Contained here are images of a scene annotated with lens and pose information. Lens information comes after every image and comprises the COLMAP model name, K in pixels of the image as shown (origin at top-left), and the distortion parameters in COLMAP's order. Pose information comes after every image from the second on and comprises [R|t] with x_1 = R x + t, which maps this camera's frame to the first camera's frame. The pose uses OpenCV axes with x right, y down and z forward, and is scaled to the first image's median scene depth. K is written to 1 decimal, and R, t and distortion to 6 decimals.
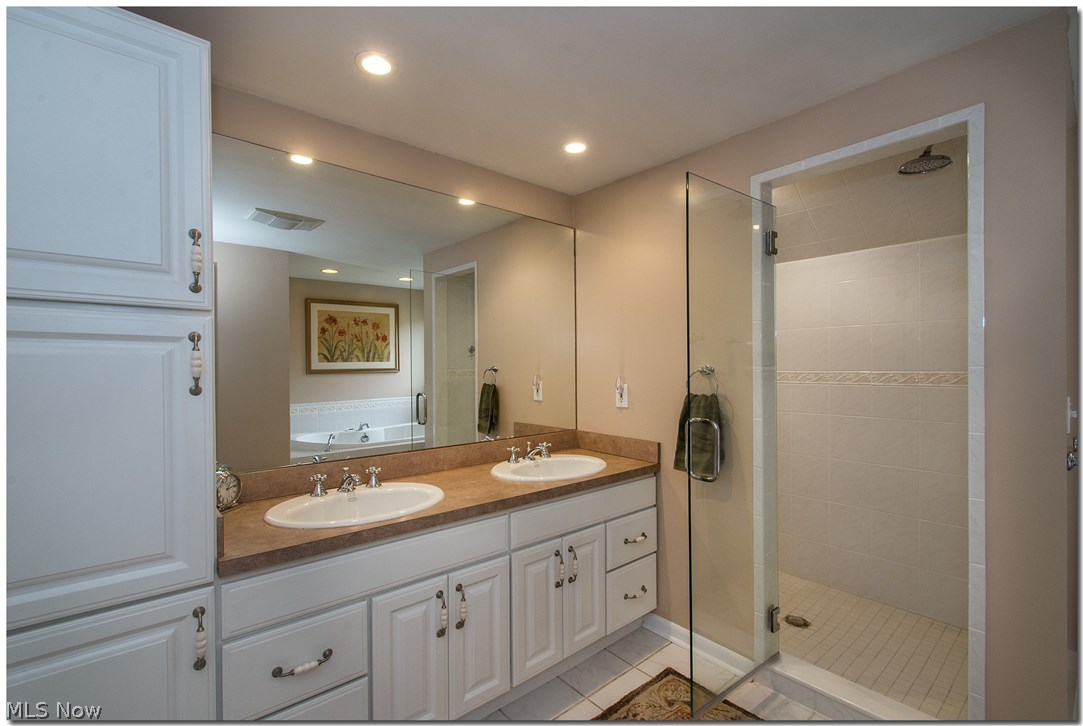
lens RADIAL K [[484.7, 0, 541.4], [0, 484.7, 366.6], [0, 0, 1]] dist [-0.000017, 0.000001]
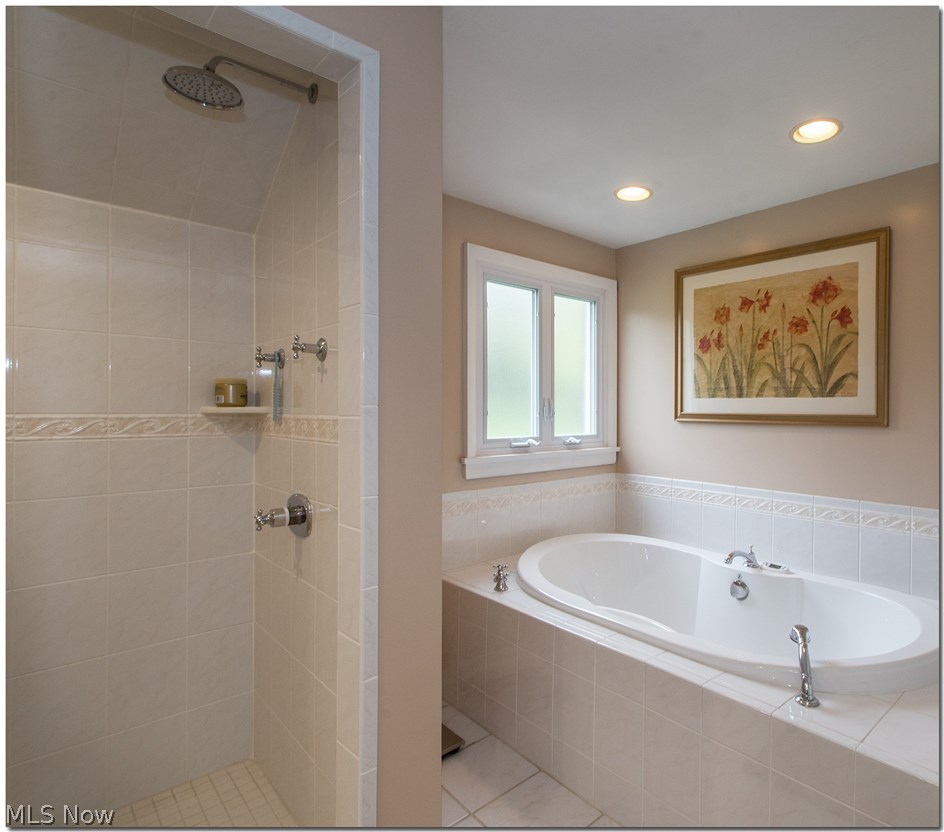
lens RADIAL K [[609.5, 0, 471.9], [0, 609.5, 415.9], [0, 0, 1]] dist [0.000544, -0.000095]
pose [[-0.031841, -0.002406, 0.999490, -0.015718], [-0.003865, 0.999990, 0.002284, 0.008356], [-0.999485, -0.003791, -0.031850, 0.581573]]
